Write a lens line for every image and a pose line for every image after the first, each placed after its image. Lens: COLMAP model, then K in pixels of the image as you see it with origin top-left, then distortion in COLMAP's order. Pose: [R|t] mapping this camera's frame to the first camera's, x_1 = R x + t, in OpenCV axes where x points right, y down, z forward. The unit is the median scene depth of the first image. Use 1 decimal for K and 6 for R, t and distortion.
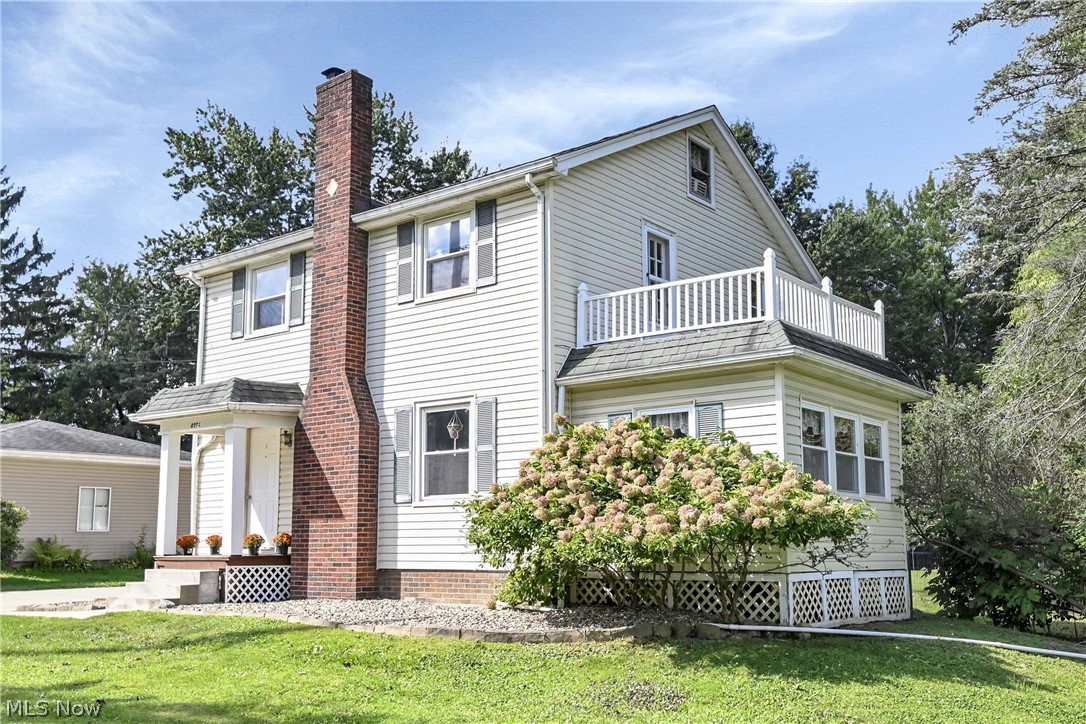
lens RADIAL K [[1046.6, 0, 586.1], [0, 1046.6, 379.1], [0, 0, 1]] dist [0.047616, 0.004030]
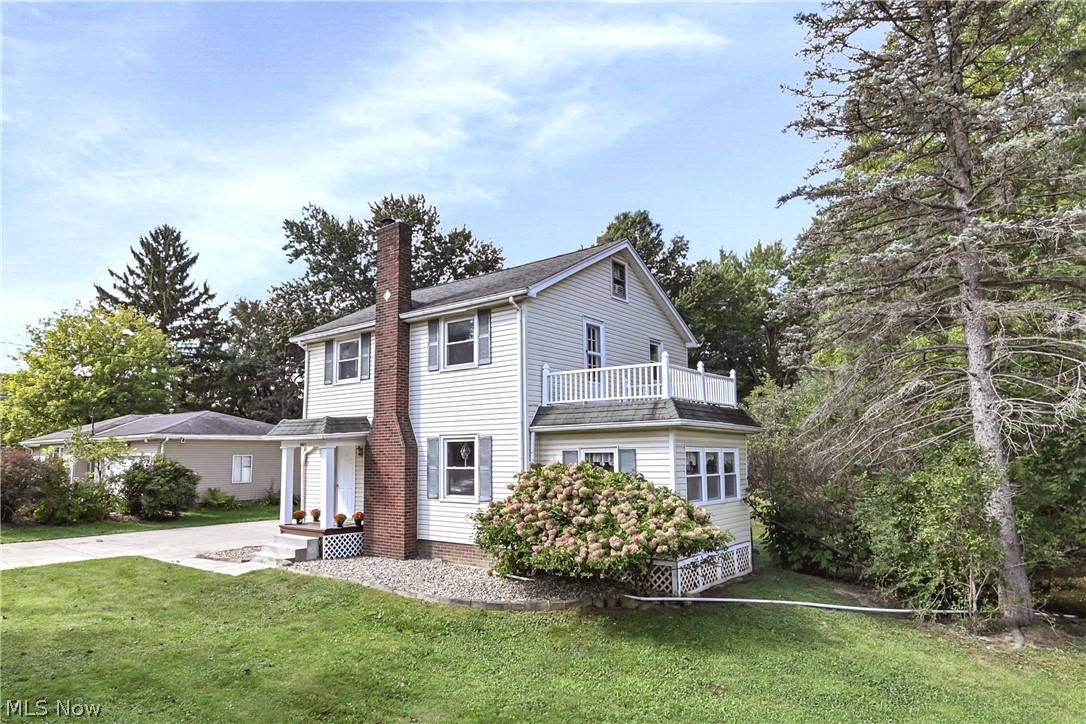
lens RADIAL K [[650.6, 0, 543.0], [0, 650.6, 362.0], [0, 0, 1]] dist [0.000168, 0.000024]
pose [[0.999986, -0.004983, -0.001955, -0.005142], [0.005015, 0.999846, 0.016817, -0.100844], [0.001871, -0.016827, 0.999857, 0.018962]]
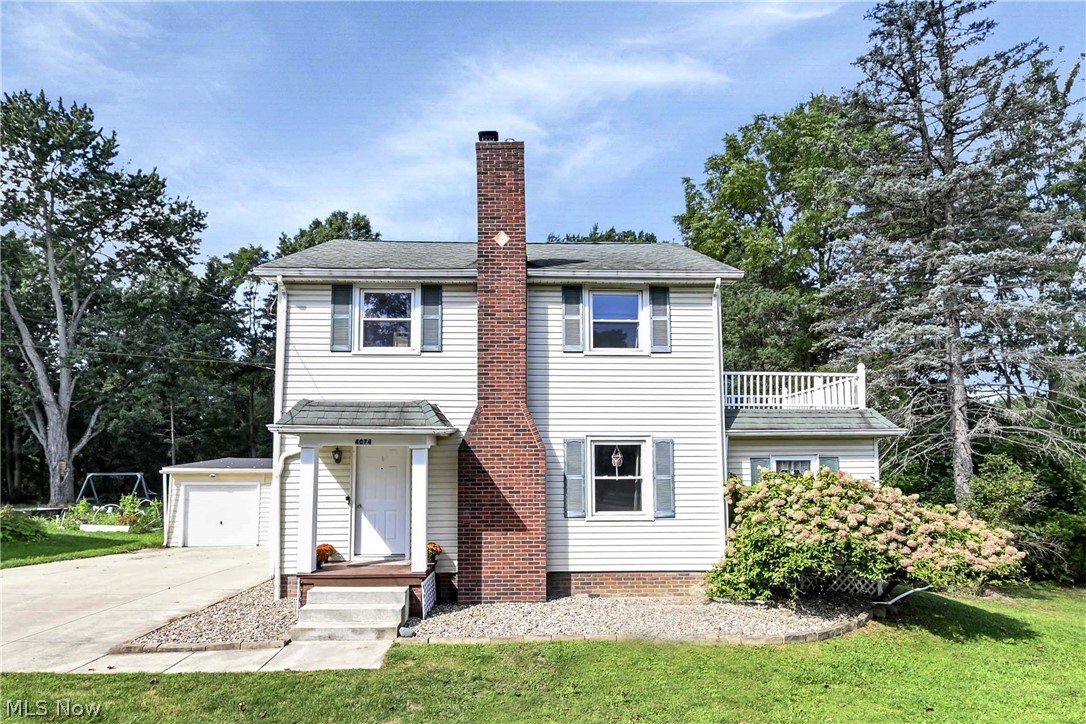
lens RADIAL K [[592.7, 0, 540.3], [0, 592.7, 405.7], [0, 0, 1]] dist [-0.002730, -0.000316]
pose [[0.765091, 0.070127, 0.640092, -0.635855], [-0.103700, 0.994496, 0.014997, -0.017010], [-0.635517, -0.077852, 0.768152, 0.488860]]
